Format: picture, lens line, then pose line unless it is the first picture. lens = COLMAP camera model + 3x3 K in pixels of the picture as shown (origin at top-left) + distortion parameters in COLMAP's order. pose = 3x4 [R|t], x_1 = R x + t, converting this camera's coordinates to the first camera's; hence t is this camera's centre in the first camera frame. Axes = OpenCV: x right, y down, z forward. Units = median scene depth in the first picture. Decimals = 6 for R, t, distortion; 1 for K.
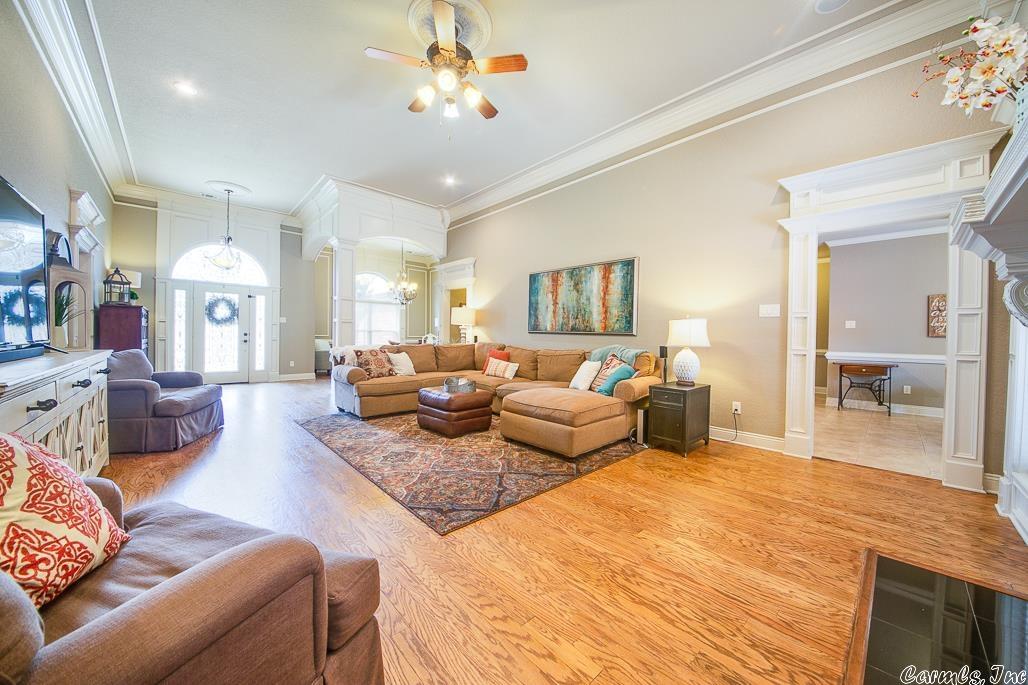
lens RADIAL K [[367.1, 0, 512.6], [0, 367.1, 338.9], [0, 0, 1]] dist [0.020374, -0.016761]
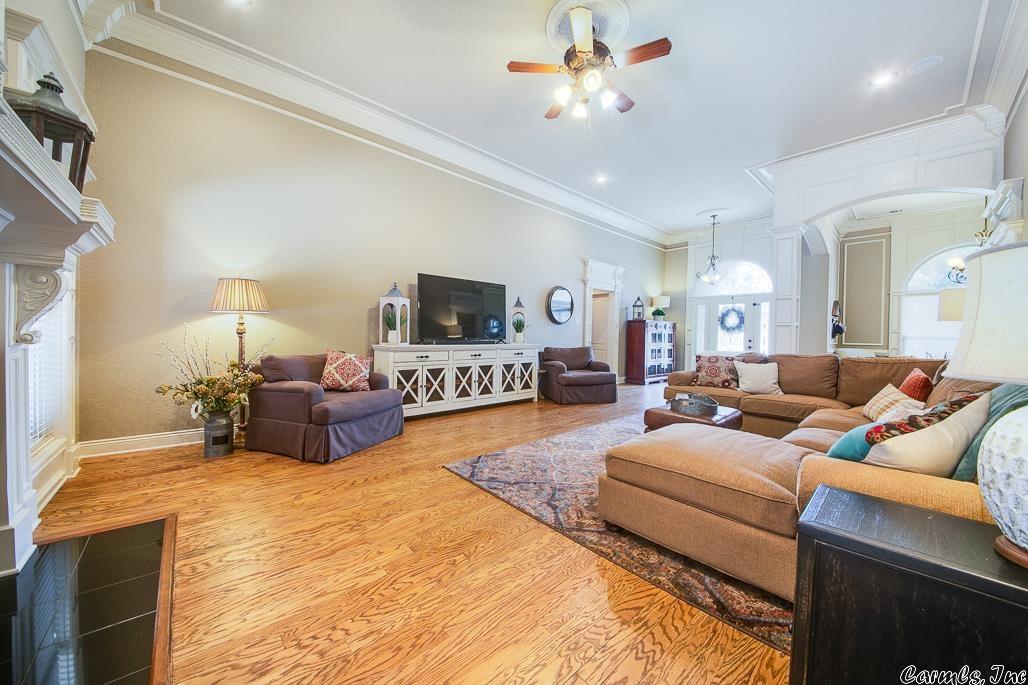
lens RADIAL K [[367.1, 0, 512.6], [0, 367.1, 338.9], [0, 0, 1]] dist [0.020374, -0.016761]
pose [[-0.034680, -0.000687, -0.999398, 0.760583], [-0.029149, 0.999575, 0.000324, 0.003705], [0.998973, 0.029143, -0.034685, 0.779955]]
